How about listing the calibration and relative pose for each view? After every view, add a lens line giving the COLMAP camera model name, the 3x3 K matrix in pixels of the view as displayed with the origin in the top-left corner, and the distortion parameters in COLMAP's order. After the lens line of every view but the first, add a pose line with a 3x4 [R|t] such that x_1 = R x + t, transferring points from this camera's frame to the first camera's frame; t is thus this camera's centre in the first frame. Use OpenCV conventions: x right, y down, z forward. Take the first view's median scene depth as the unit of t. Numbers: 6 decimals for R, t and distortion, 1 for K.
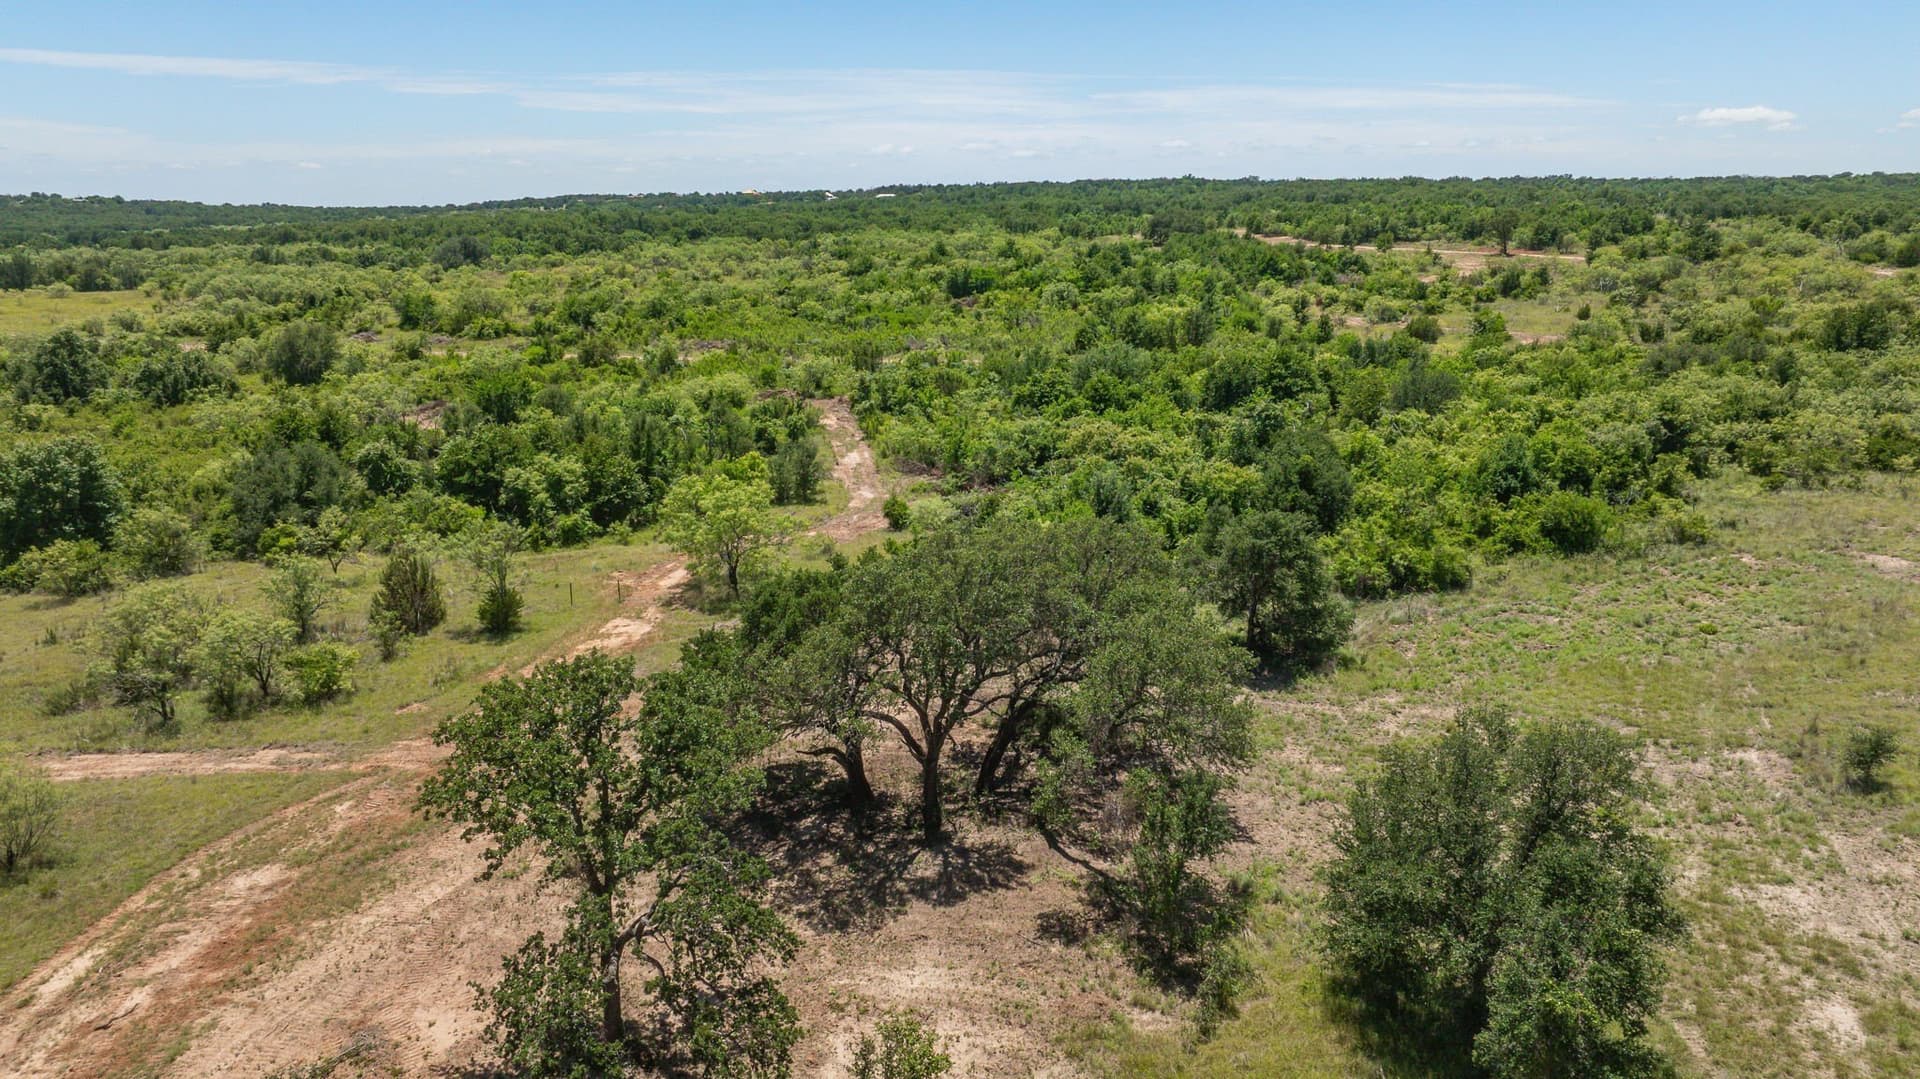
lens RADIAL K [[1364.3, 0, 960.0], [0, 1364.3, 539.5], [0, 0, 1]] dist [-0.003126, -0.006757]
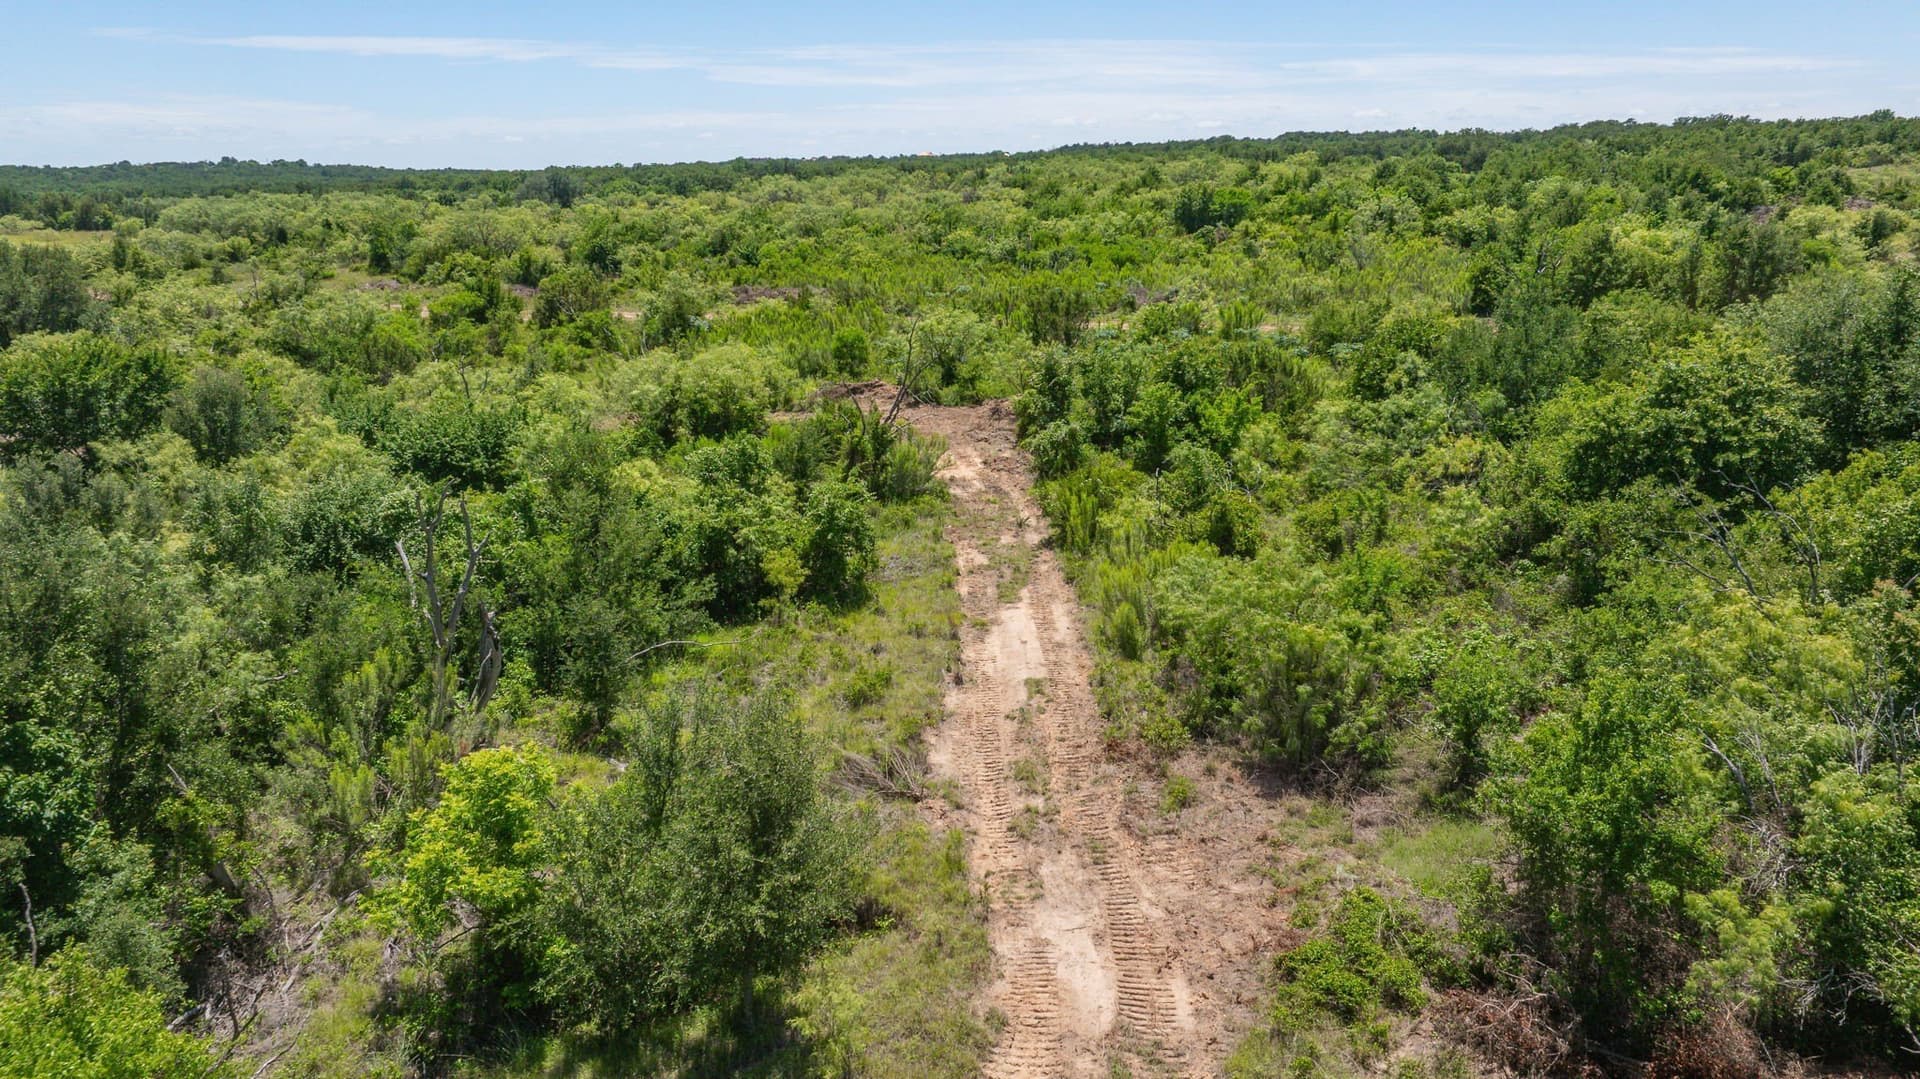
lens RADIAL K [[1364.3, 0, 960.0], [0, 1364.3, 539.5], [0, 0, 1]] dist [-0.003126, -0.006757]
pose [[0.991827, 0.030600, -0.123866, -0.025578], [-0.028251, 0.999387, 0.020680, -0.040579], [0.124422, -0.017011, 0.992083, 0.329877]]
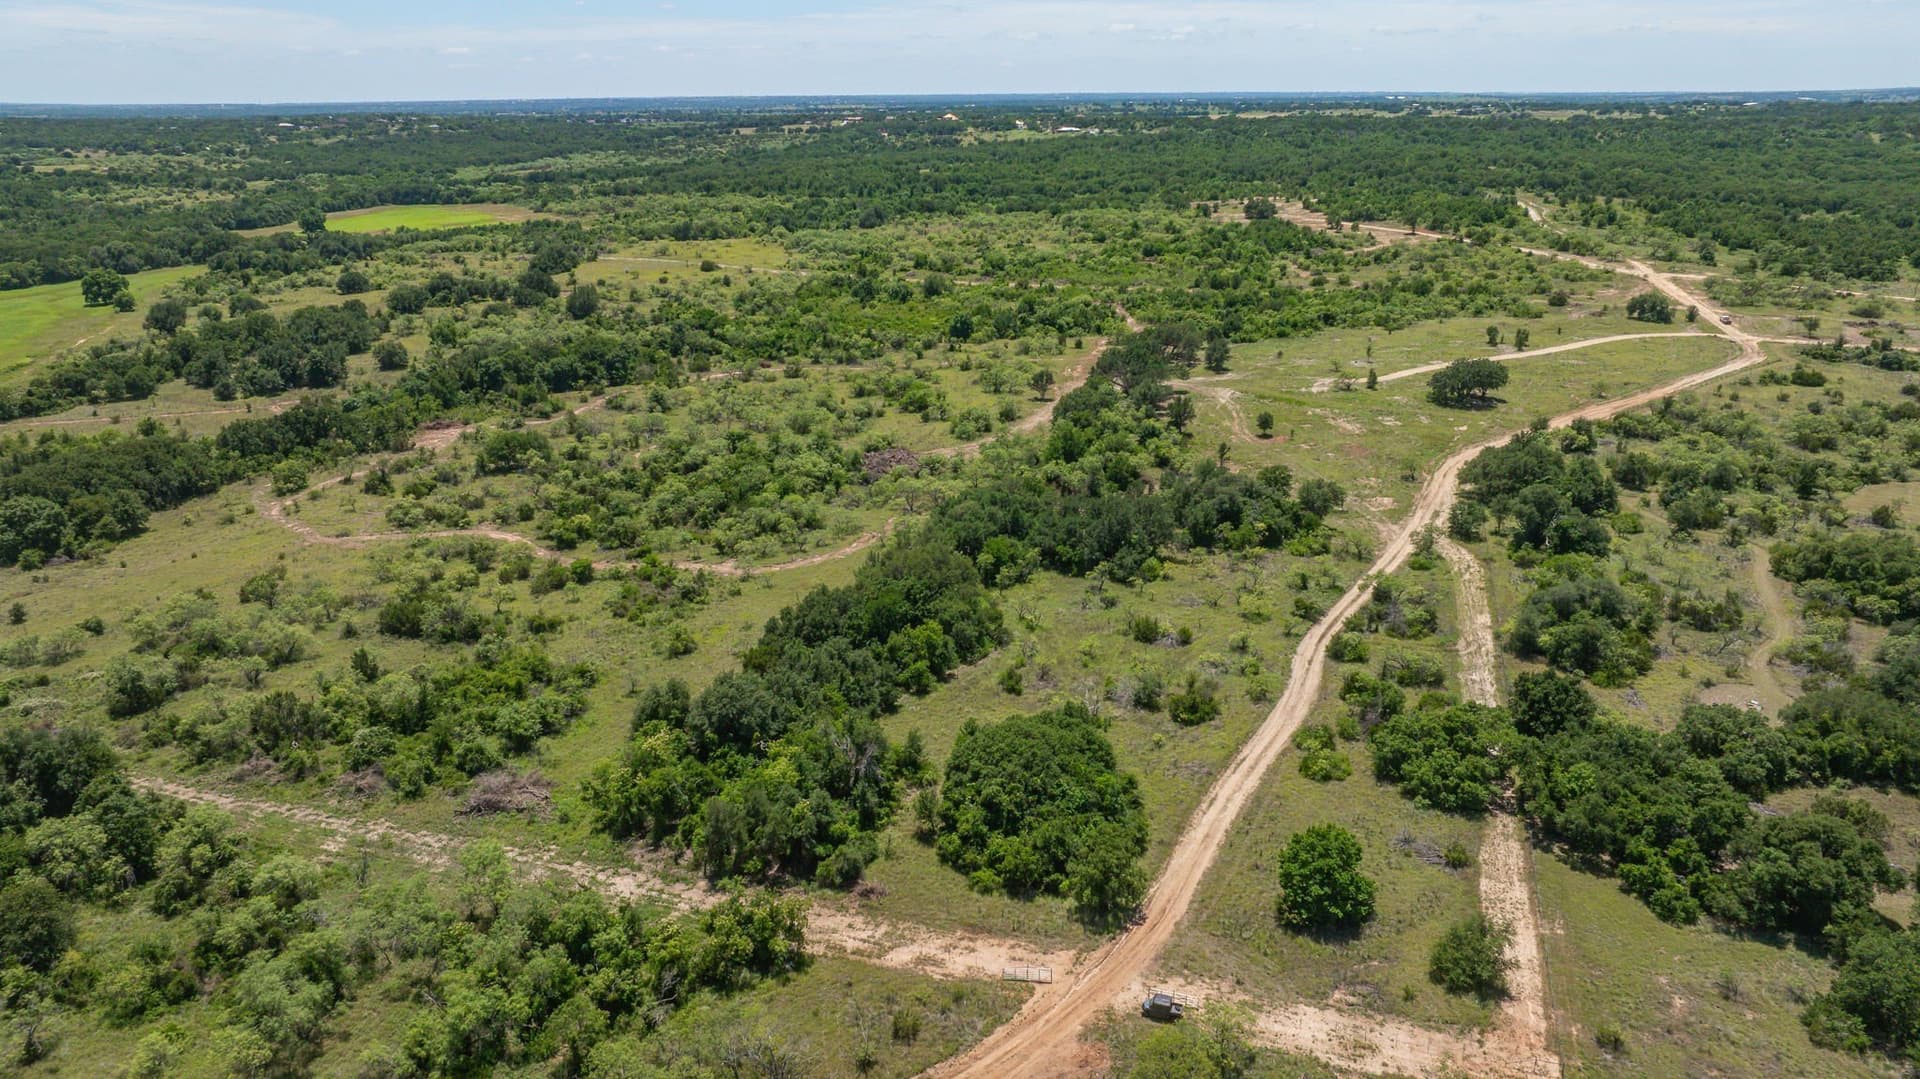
lens RADIAL K [[1364.3, 0, 960.0], [0, 1364.3, 539.5], [0, 0, 1]] dist [-0.003126, -0.006757]
pose [[0.994316, 0.033236, -0.101148, -0.065681], [-0.025113, 0.996434, 0.080547, 0.116145], [0.103464, -0.077549, 0.991605, -1.303107]]
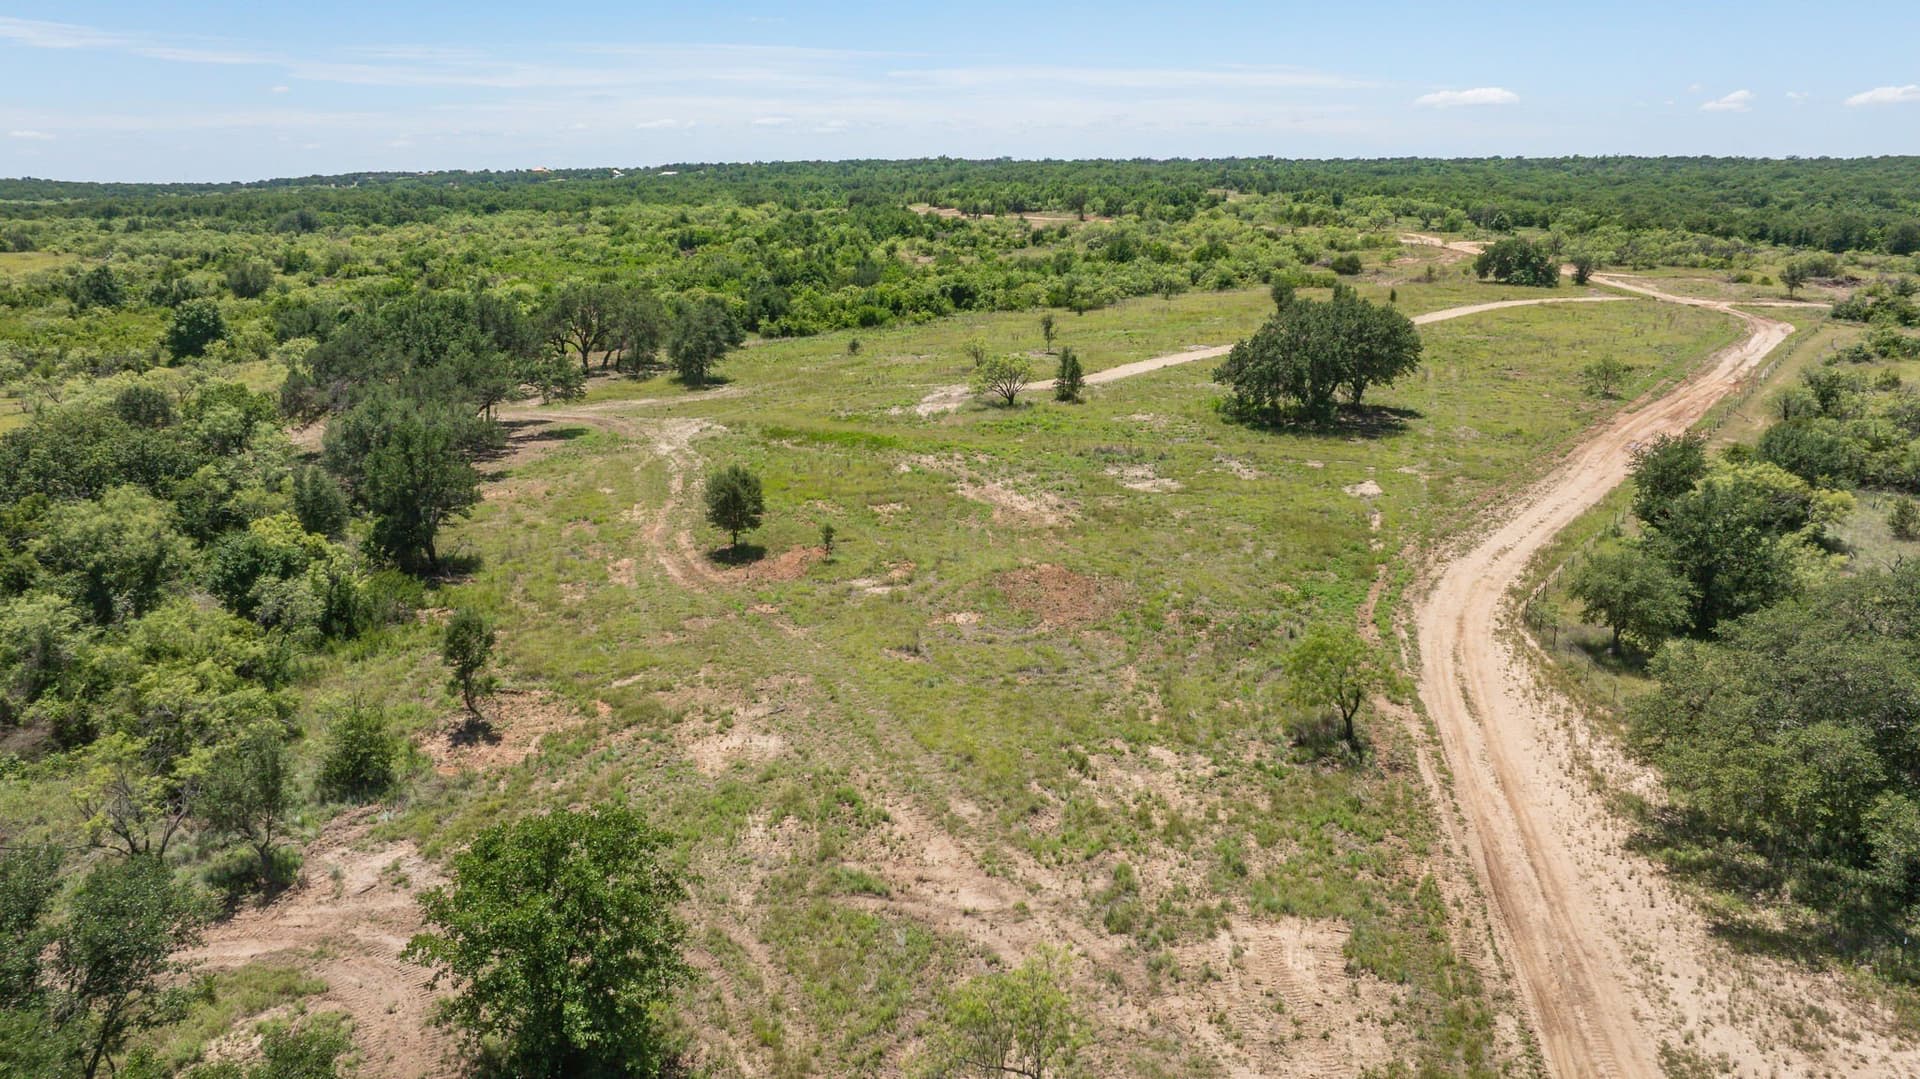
lens RADIAL K [[1370.3, 0, 960.0], [0, 1370.3, 539.5], [0, 0, 1]] dist [-0.016479, 0.006947]
pose [[0.990332, -0.033825, 0.134534, 0.078486], [0.031689, 0.999336, 0.017985, 0.107855], [-0.135053, -0.013548, 0.990746, -0.461256]]
